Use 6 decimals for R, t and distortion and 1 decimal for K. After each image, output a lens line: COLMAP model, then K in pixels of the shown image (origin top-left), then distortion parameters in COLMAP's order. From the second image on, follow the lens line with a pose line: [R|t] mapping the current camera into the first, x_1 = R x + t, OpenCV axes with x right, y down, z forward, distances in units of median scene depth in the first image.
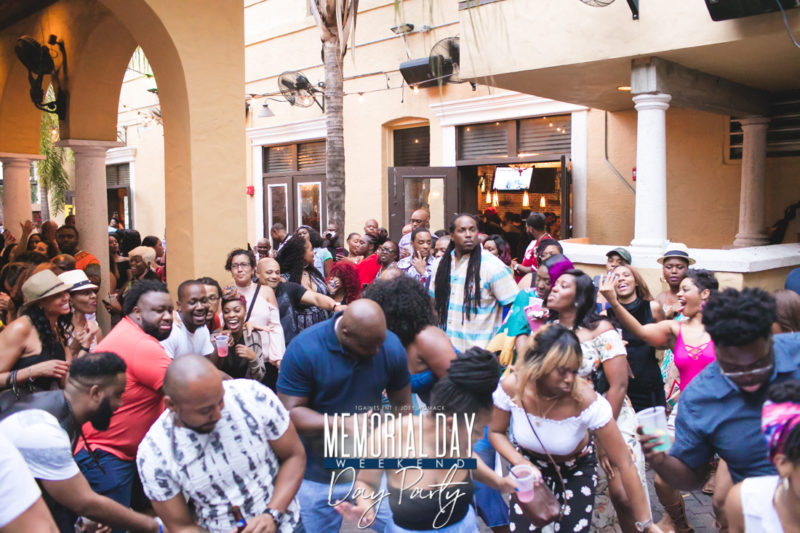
lens RADIAL K [[764.6, 0, 405.2], [0, 764.6, 271.3], [0, 0, 1]] dist [-0.103895, 0.138064]
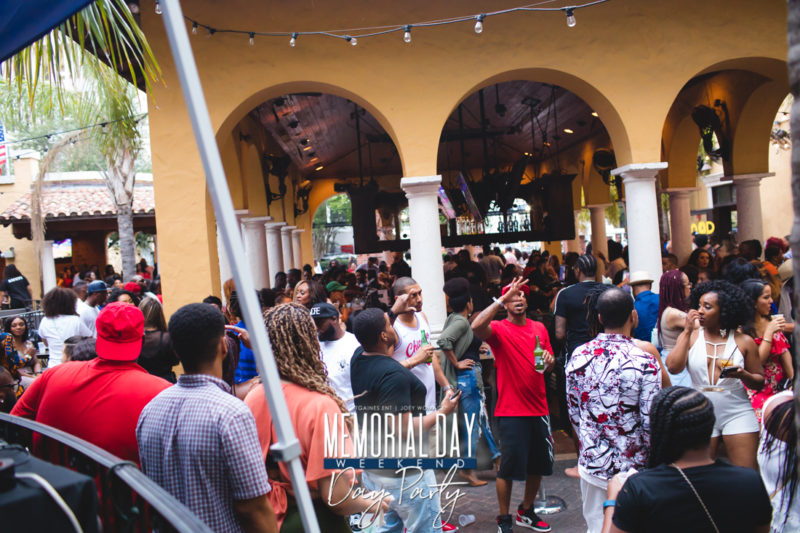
lens RADIAL K [[764.6, 0, 405.2], [0, 764.6, 271.3], [0, 0, 1]] dist [-0.103895, 0.138064]
pose [[0.742594, -0.028507, -0.669135, 0.006381], [0.015667, 0.999560, -0.025198, 0.014373], [0.669558, 0.008229, 0.742714, -0.292721]]
